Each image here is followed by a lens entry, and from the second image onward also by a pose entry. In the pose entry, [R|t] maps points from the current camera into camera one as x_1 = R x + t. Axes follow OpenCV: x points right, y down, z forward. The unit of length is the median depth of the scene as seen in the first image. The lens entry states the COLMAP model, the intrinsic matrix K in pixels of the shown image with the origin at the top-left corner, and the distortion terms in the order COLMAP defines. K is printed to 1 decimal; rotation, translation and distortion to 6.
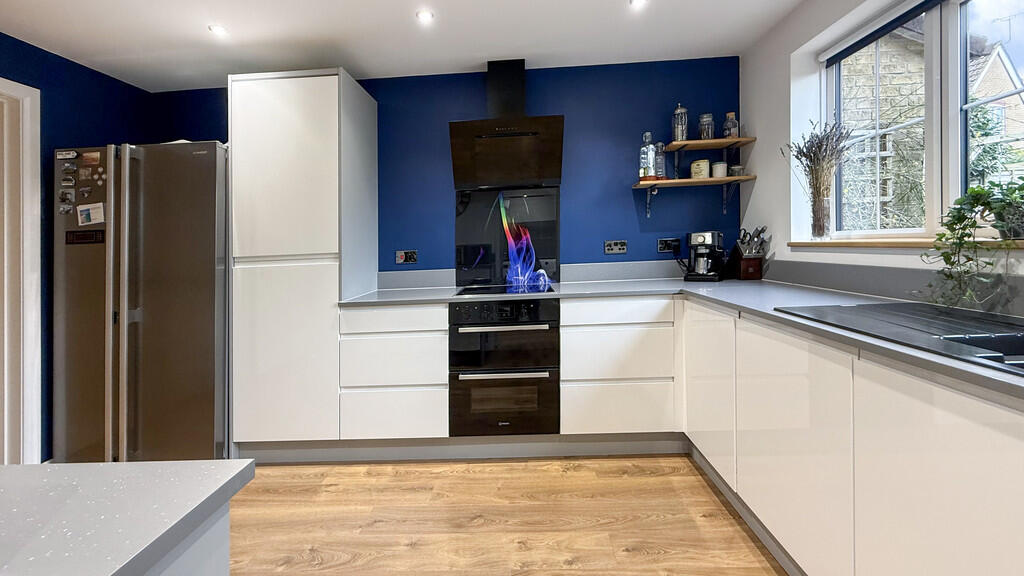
lens RADIAL K [[433.7, 0, 505.2], [0, 433.7, 242.3], [0, 0, 1]] dist [0.000643, 0.000036]
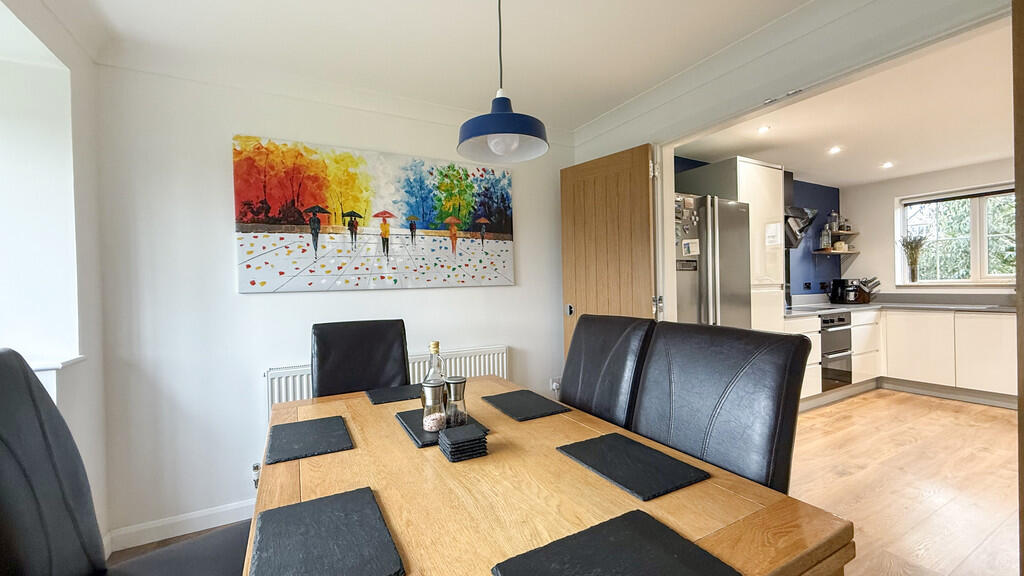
lens RADIAL K [[408.4, 0, 516.4], [0, 408.4, 291.2], [0, 0, 1]] dist [0.000074, 0.000069]
pose [[0.850936, 0.018459, 0.524945, -2.117616], [-0.018384, 0.999817, -0.005358, 0.081577], [-0.524947, -0.005091, 0.851119, 0.272425]]
